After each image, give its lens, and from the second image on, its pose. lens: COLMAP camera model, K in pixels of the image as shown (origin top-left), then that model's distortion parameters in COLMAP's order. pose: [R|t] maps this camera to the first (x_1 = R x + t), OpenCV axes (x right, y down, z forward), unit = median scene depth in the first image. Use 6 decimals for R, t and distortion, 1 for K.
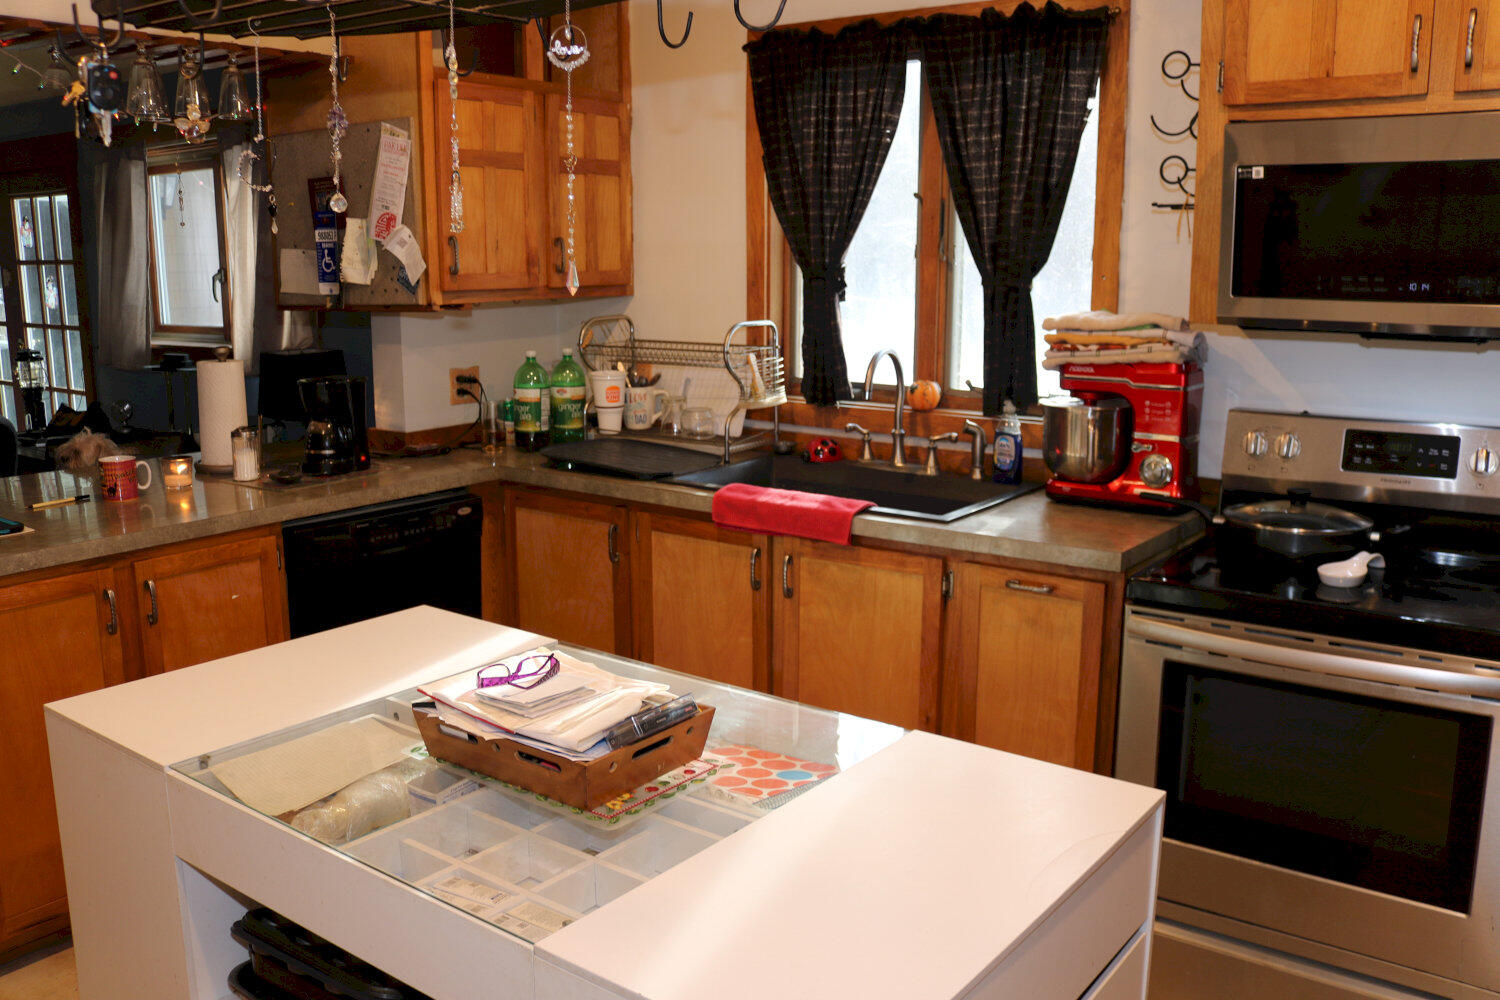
lens RADIAL K [[1238.3, 0, 750.0], [0, 1238.3, 500.0], [0, 0, 1]] dist [-0.135106, 0.092773]
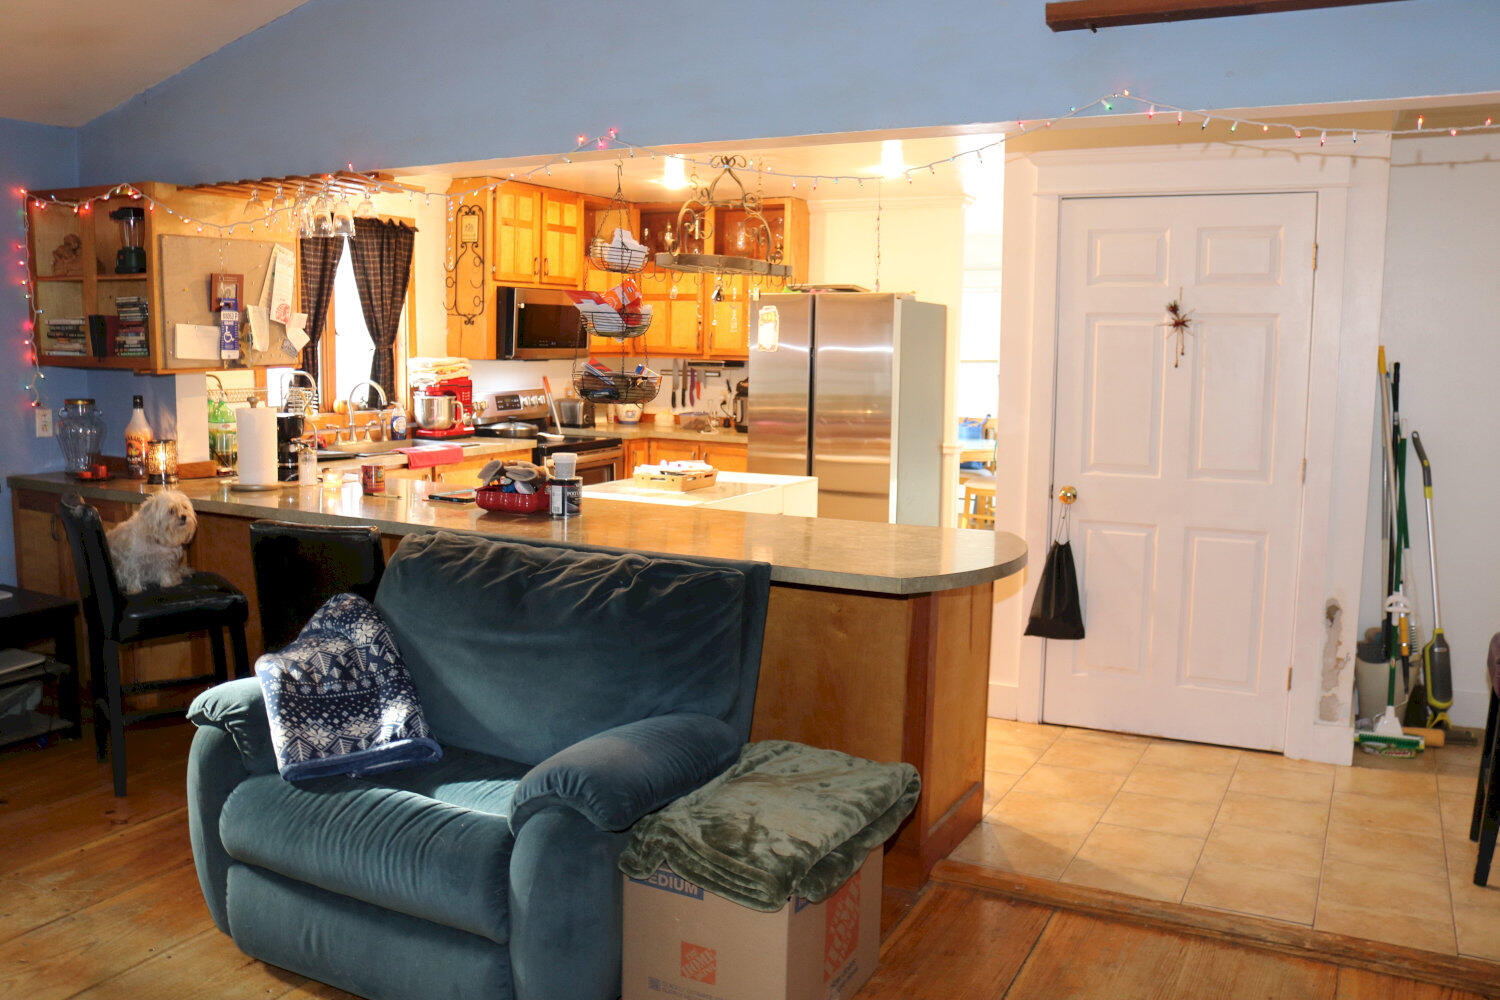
lens RADIAL K [[1238.3, 0, 750.0], [0, 1238.3, 500.0], [0, 0, 1]] dist [-0.135106, 0.092773]
pose [[-0.153270, -0.128705, 0.979767, -2.063274], [0.177729, 0.971724, 0.155451, -0.141288], [-0.972070, 0.197959, -0.126061, 0.732698]]
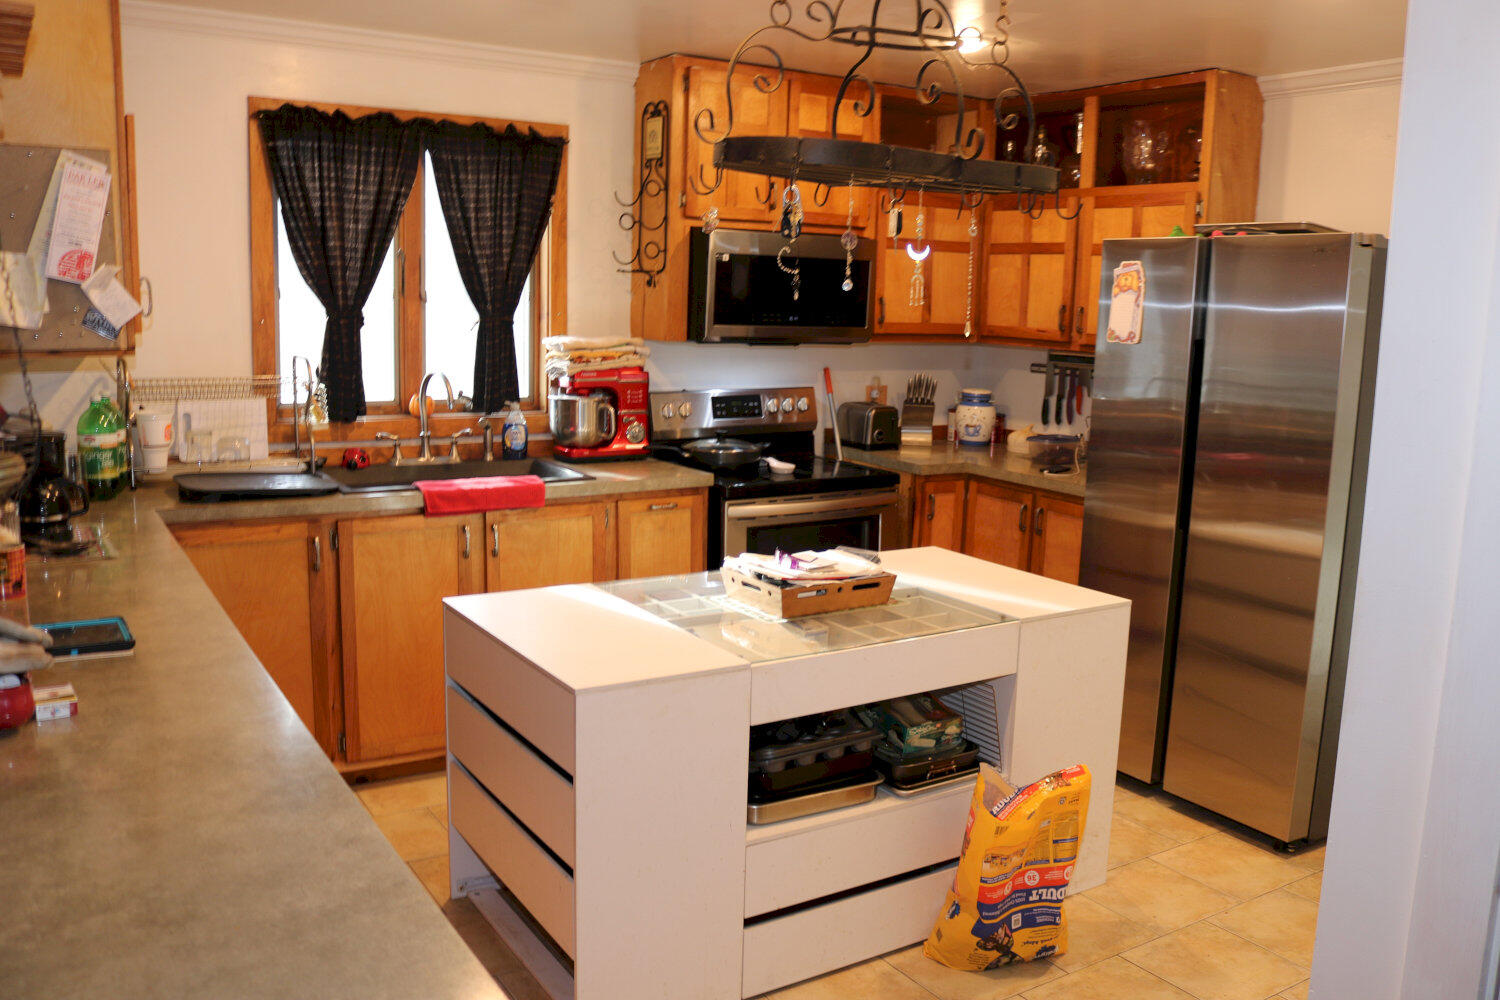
lens RADIAL K [[1238.3, 0, 750.0], [0, 1238.3, 500.0], [0, 0, 1]] dist [-0.135106, 0.092773]
pose [[0.363535, -0.142366, 0.920638, -1.052052], [0.153589, 0.983889, 0.091499, -0.059041], [-0.918832, 0.108137, 0.379544, 0.231081]]
